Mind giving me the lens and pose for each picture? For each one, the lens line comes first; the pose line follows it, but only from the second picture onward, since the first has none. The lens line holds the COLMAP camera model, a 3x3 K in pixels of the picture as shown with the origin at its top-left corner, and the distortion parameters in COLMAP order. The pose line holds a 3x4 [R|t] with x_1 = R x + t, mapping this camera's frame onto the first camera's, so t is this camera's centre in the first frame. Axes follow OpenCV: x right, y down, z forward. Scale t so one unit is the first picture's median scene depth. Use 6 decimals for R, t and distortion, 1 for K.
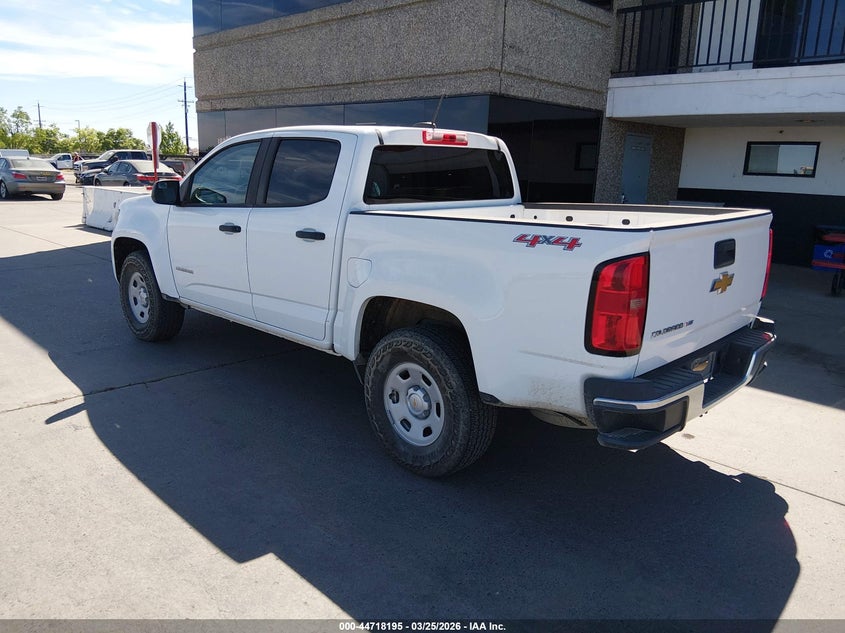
lens RADIAL K [[640.5, 0, 417.8], [0, 640.5, 300.2], [0, 0, 1]] dist [-0.008800, -0.018297]
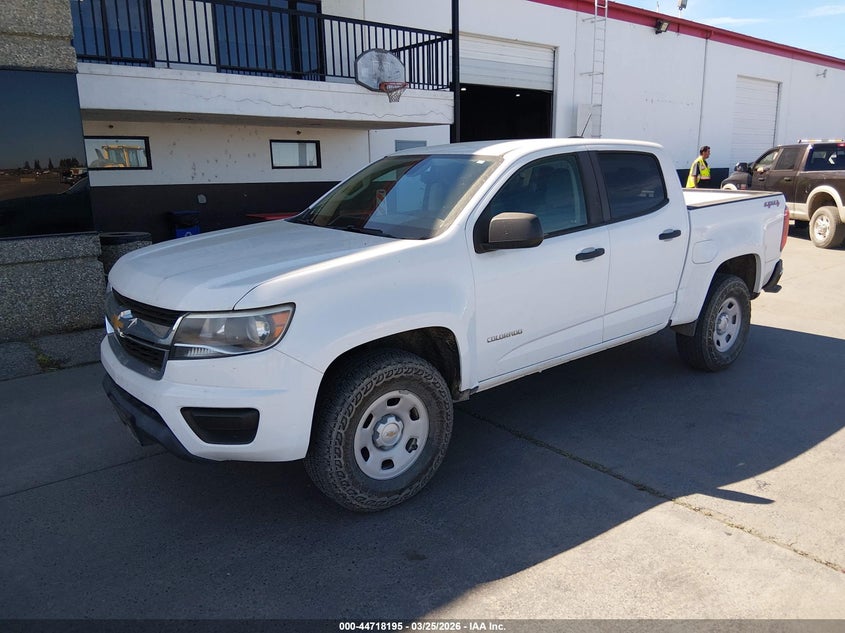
lens RADIAL K [[640.5, 0, 422.0], [0, 640.5, 312.8], [0, 0, 1]] dist [-0.008800, -0.018297]
pose [[0.121540, -0.259932, 0.957948, -0.644515], [0.221454, 0.947877, 0.229102, -0.156432], [-0.967567, 0.184296, 0.172768, 0.589276]]
